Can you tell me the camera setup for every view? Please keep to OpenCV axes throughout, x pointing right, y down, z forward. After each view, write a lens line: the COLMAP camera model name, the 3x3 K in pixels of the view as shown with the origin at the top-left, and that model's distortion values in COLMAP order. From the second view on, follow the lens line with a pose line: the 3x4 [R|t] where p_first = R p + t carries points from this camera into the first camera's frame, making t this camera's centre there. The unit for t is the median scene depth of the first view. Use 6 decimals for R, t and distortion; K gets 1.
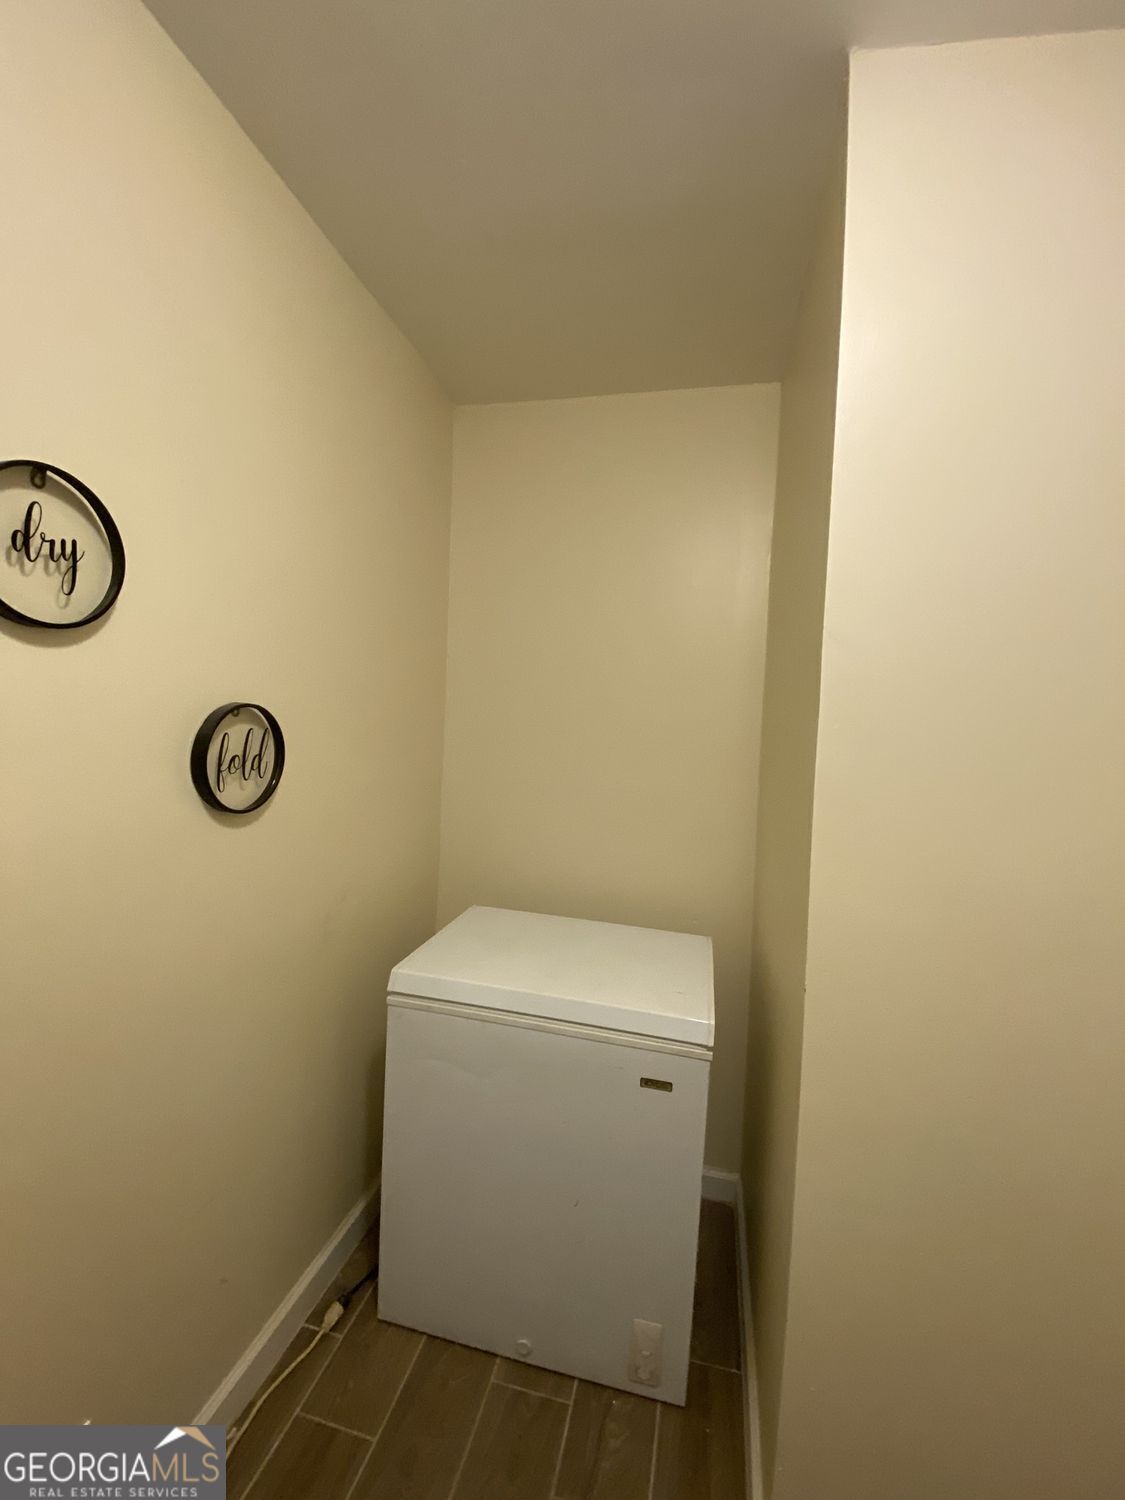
lens RADIAL K [[599.6, 0, 564.4], [0, 599.6, 753.4], [0, 0, 1]] dist [0.021327, -0.021264]
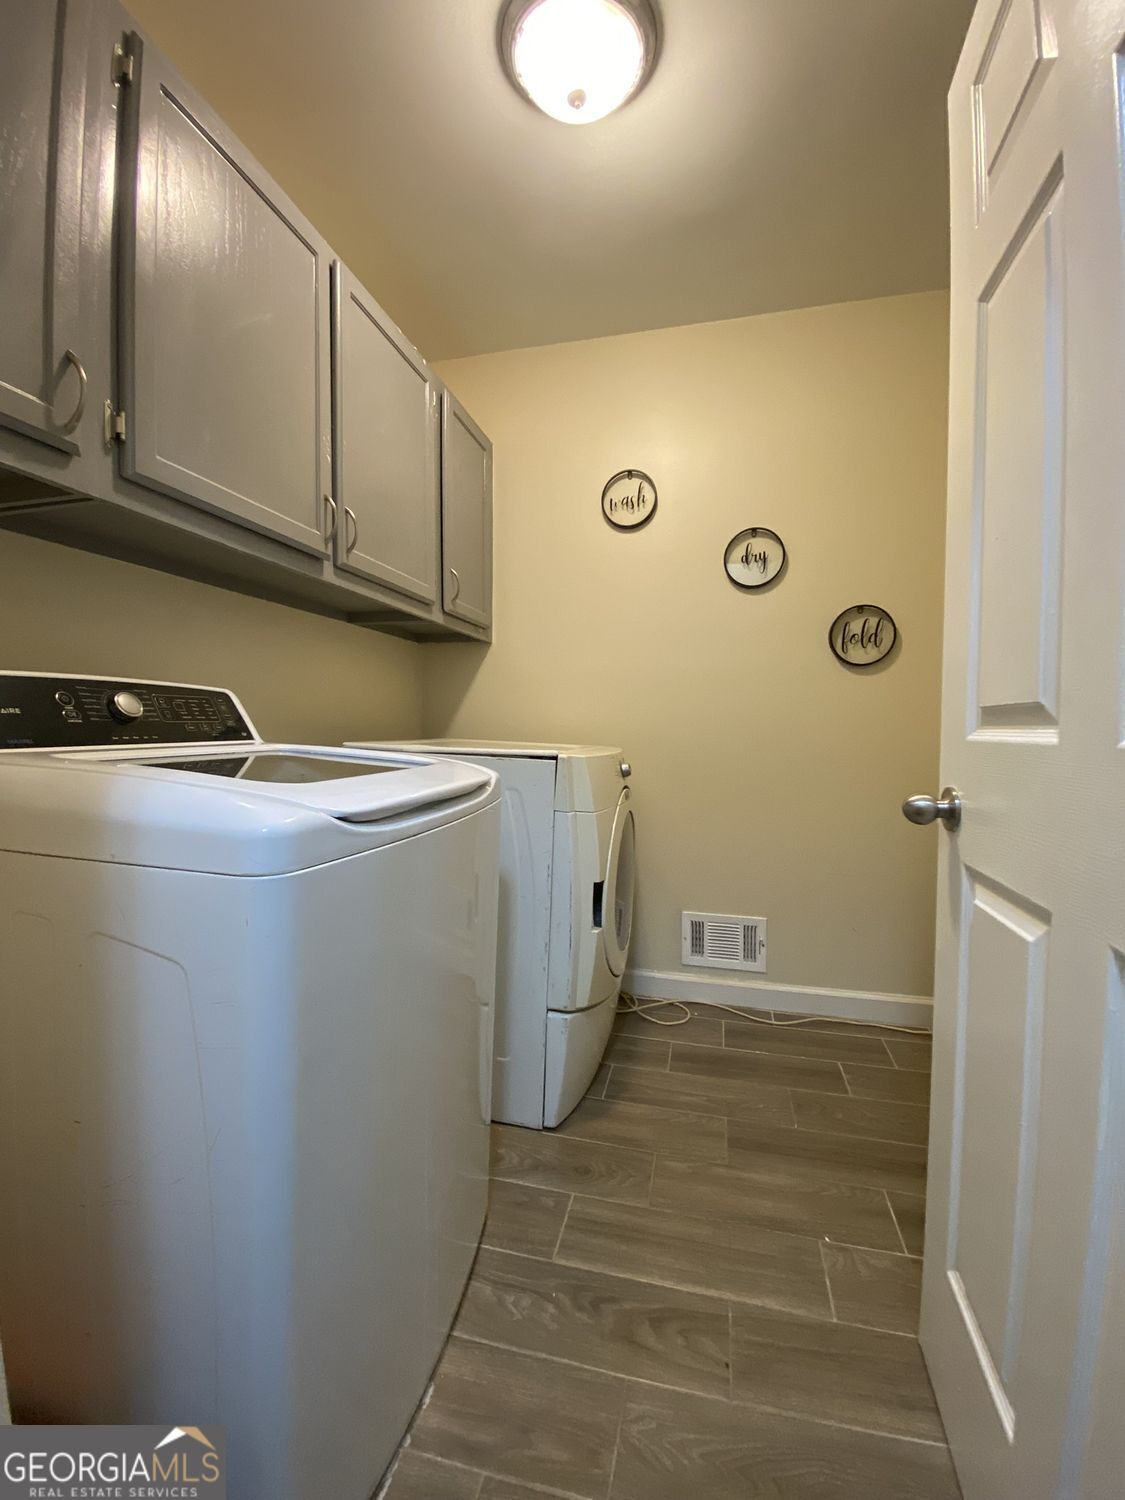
lens RADIAL K [[612.3, 0, 561.5], [0, 612.3, 752.9], [0, 0, 1]] dist [0.014219, -0.017435]
pose [[-0.016034, -0.004681, -0.999860, 1.332252], [-0.039391, 0.999216, -0.004047, 0.405130], [0.999095, 0.039321, -0.016206, 0.138093]]
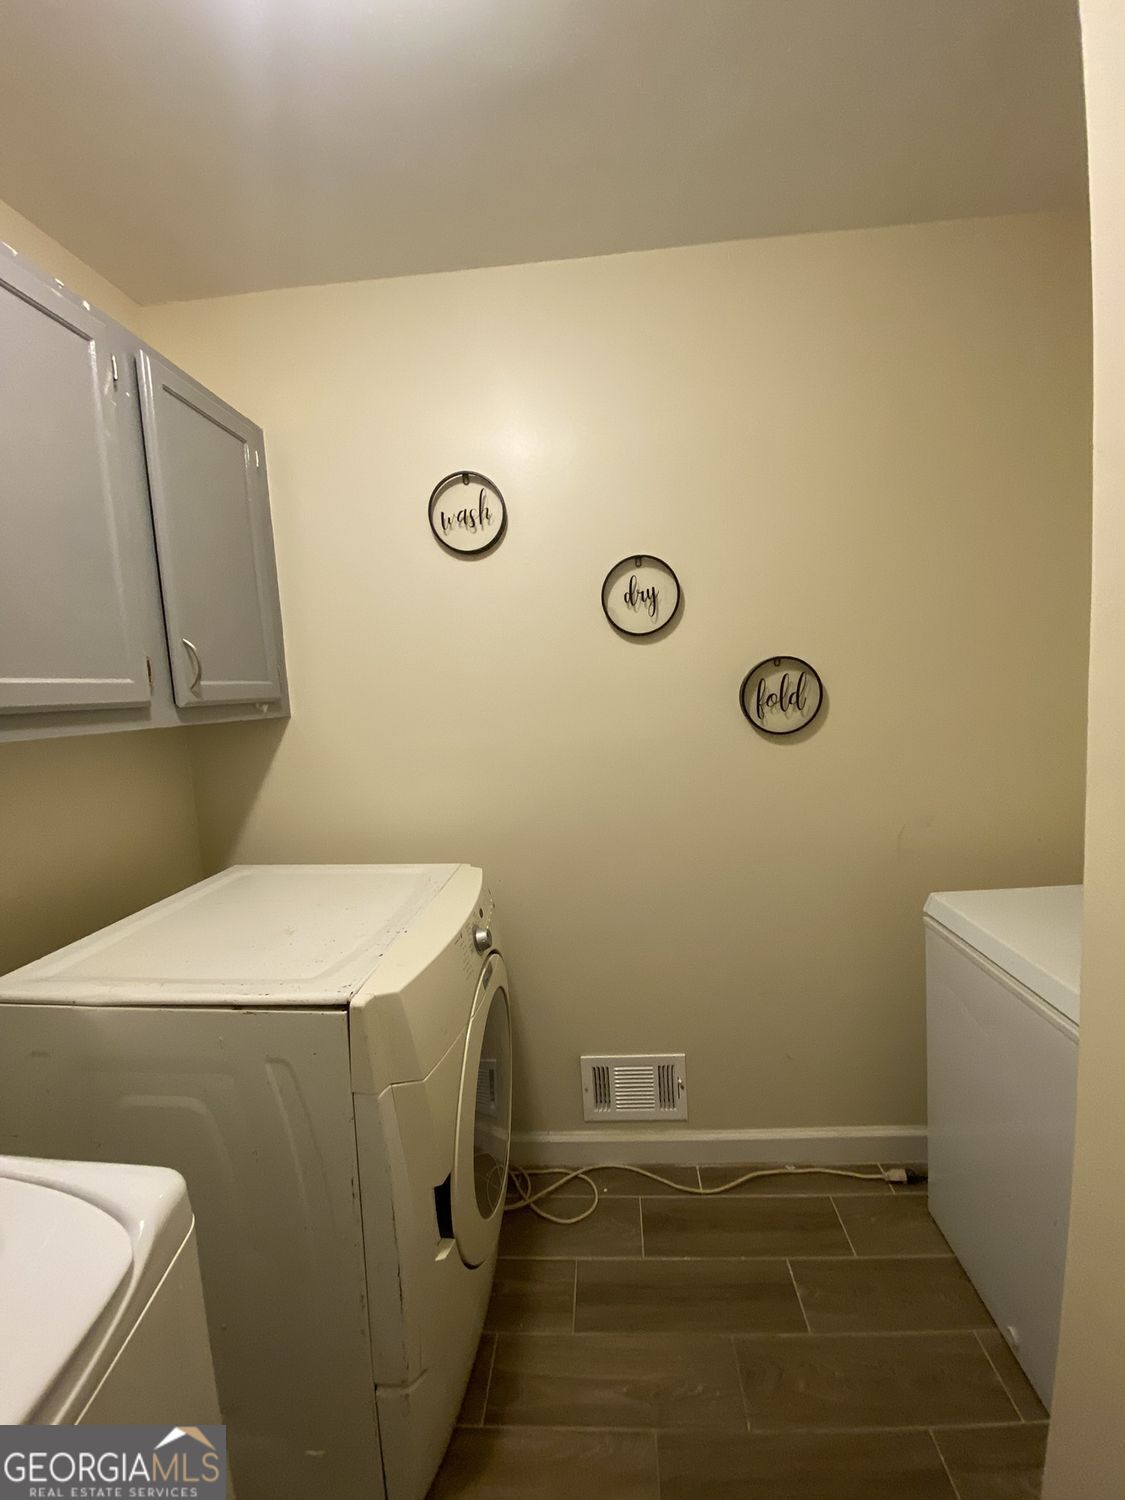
lens RADIAL K [[601.1, 0, 569.6], [0, 601.1, 744.5], [0, 0, 1]] dist [0.021799, -0.023801]
pose [[0.162387, 0.047303, -0.985593, 0.781765], [0.033003, 0.998031, 0.053338, 0.030949], [0.986175, -0.041188, 0.160506, 0.281647]]
